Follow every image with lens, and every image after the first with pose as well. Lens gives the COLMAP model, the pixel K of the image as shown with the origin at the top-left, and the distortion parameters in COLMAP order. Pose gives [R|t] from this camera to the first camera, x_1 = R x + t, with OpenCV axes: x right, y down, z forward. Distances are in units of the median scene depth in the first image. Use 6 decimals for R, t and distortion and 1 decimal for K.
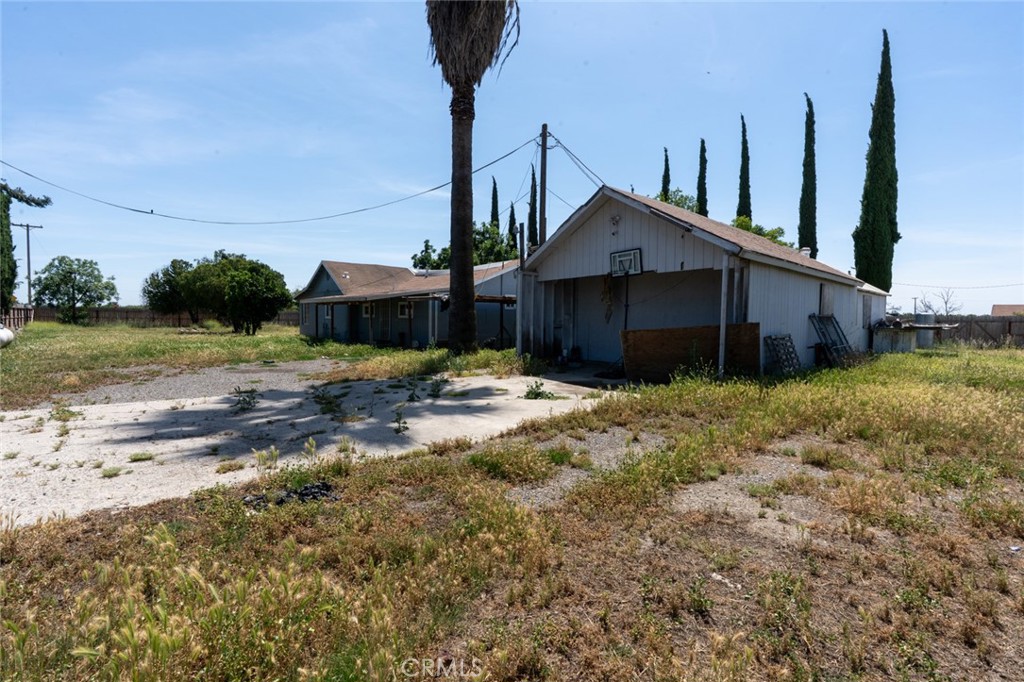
lens RADIAL K [[456.3, 0, 515.4], [0, 456.3, 340.7], [0, 0, 1]] dist [-0.002137, 0.000948]
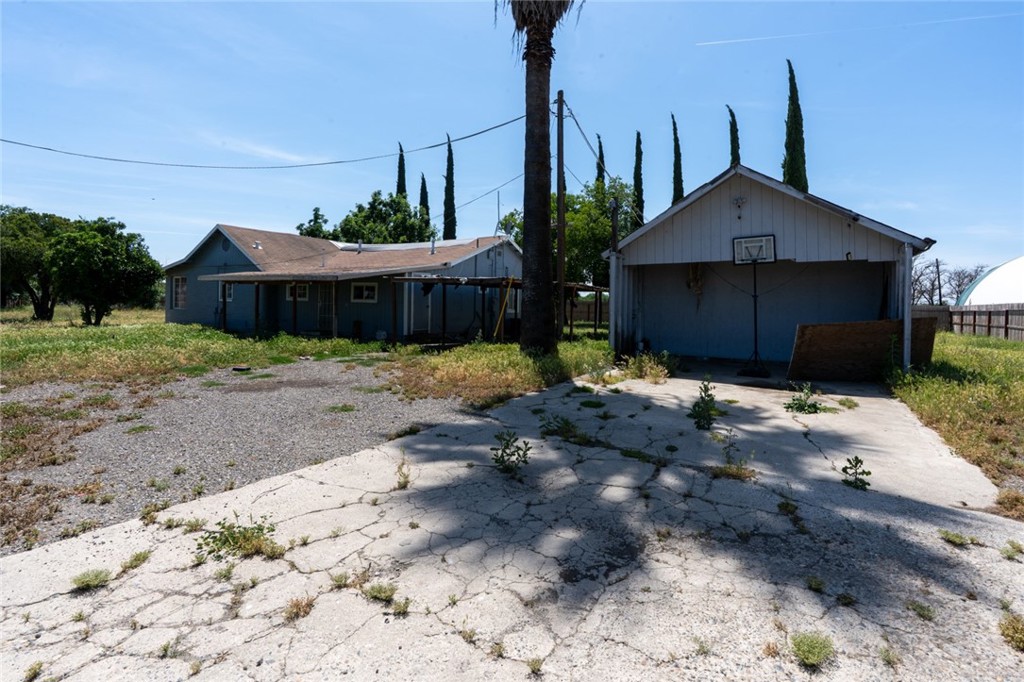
lens RADIAL K [[469.6, 0, 512.0], [0, 469.6, 304.0], [0, 0, 1]] dist [-0.001472, 0.000329]
pose [[0.940595, 0.007595, 0.339445, -0.243196], [0.006663, 0.999144, -0.040818, -0.011359], [-0.339465, 0.040655, 0.939740, 0.126968]]
